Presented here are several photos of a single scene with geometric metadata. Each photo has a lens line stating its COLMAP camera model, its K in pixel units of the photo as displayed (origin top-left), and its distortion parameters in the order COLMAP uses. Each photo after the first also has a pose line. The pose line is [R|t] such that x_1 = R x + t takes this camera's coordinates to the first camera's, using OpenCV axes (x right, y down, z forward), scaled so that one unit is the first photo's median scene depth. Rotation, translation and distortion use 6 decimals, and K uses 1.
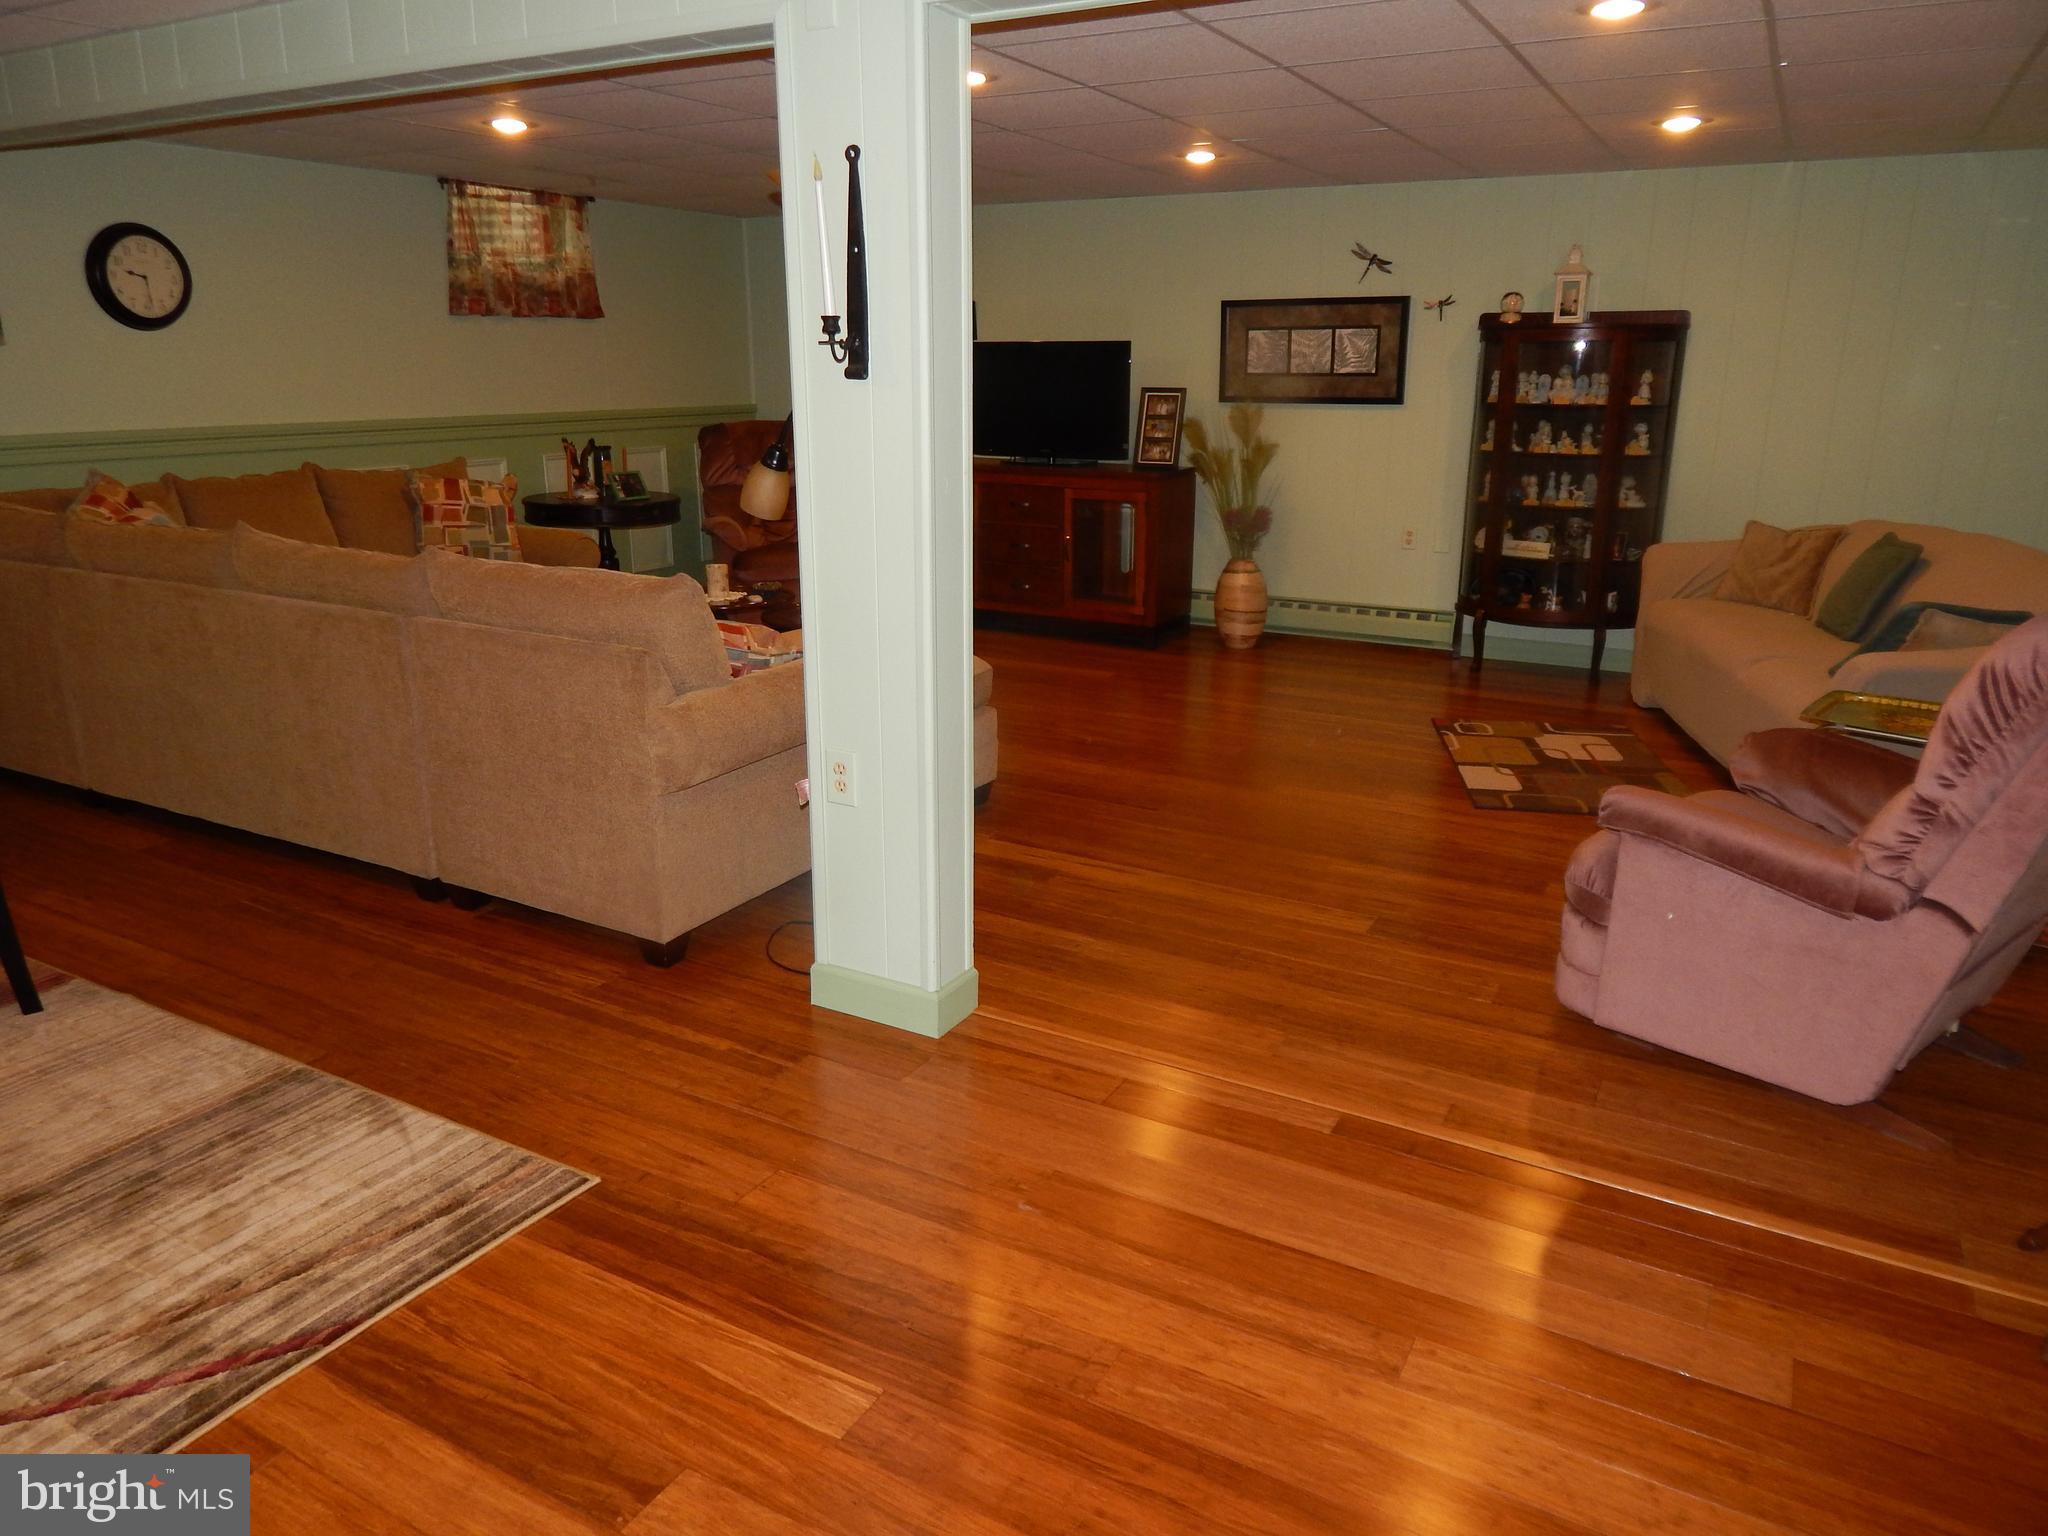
lens RADIAL K [[1390.4, 0, 1018.8], [0, 1390.4, 763.7], [0, 0, 1]] dist [0.008307, -0.010438]
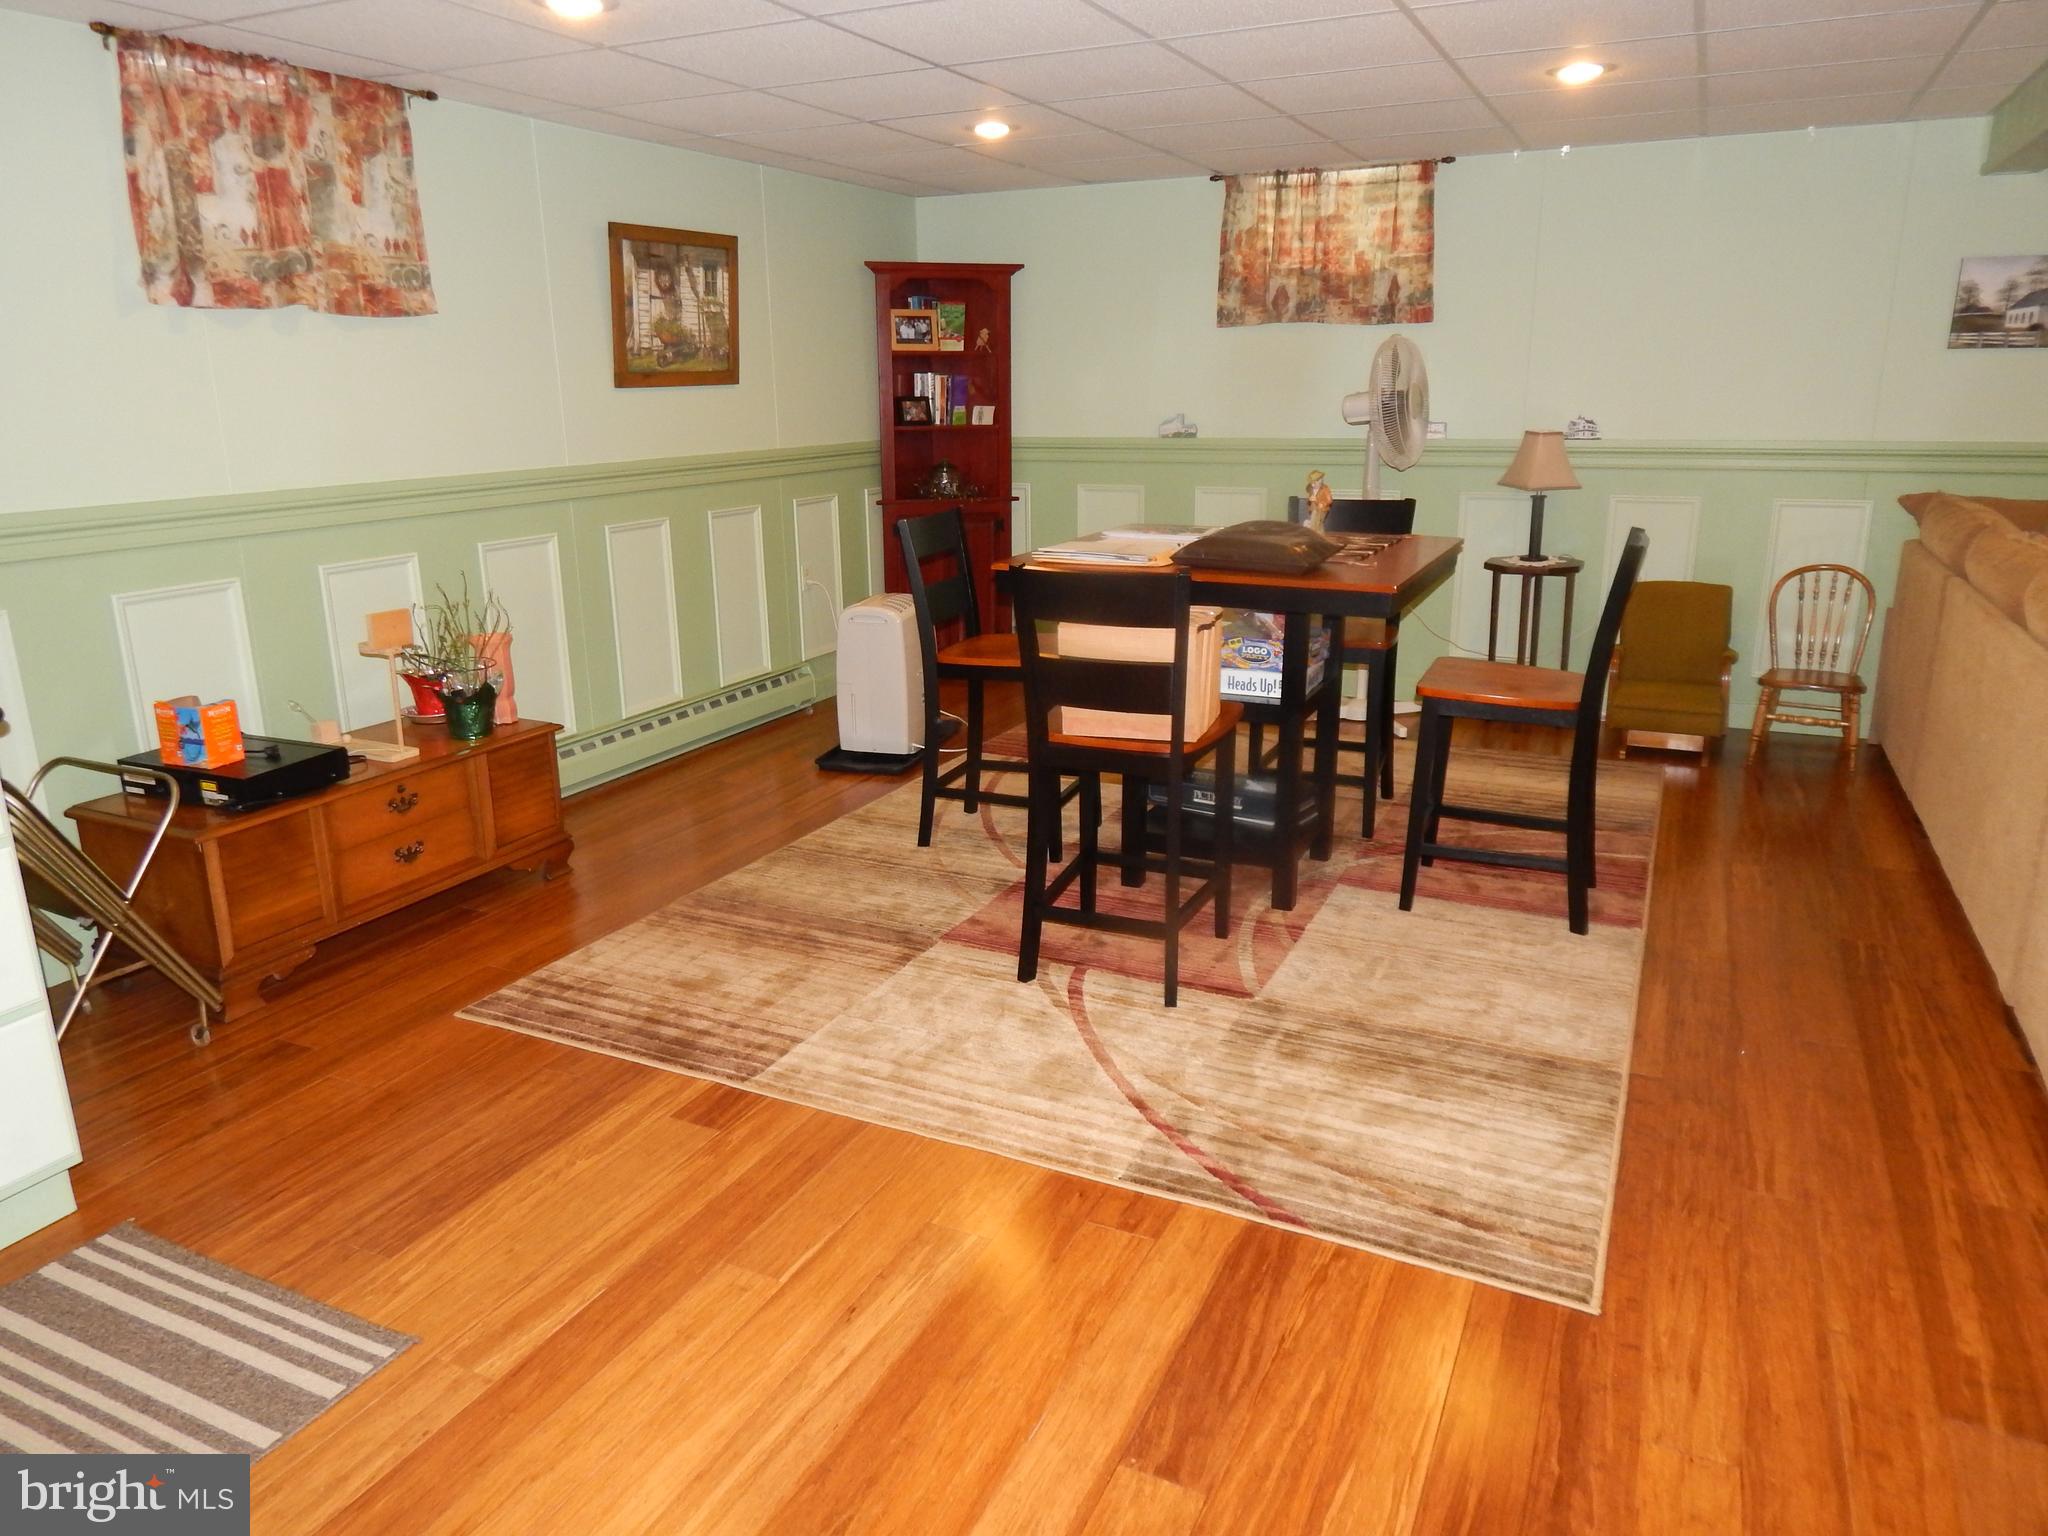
lens RADIAL K [[1390.4, 0, 1019.0], [0, 1390.4, 763.1], [0, 0, 1]] dist [0.008307, -0.010438]
pose [[0.065663, 0.263961, -0.962296, 0.438733], [-0.269099, 0.933331, 0.237653, -0.134604], [0.960871, 0.243348, 0.132317, 0.485014]]
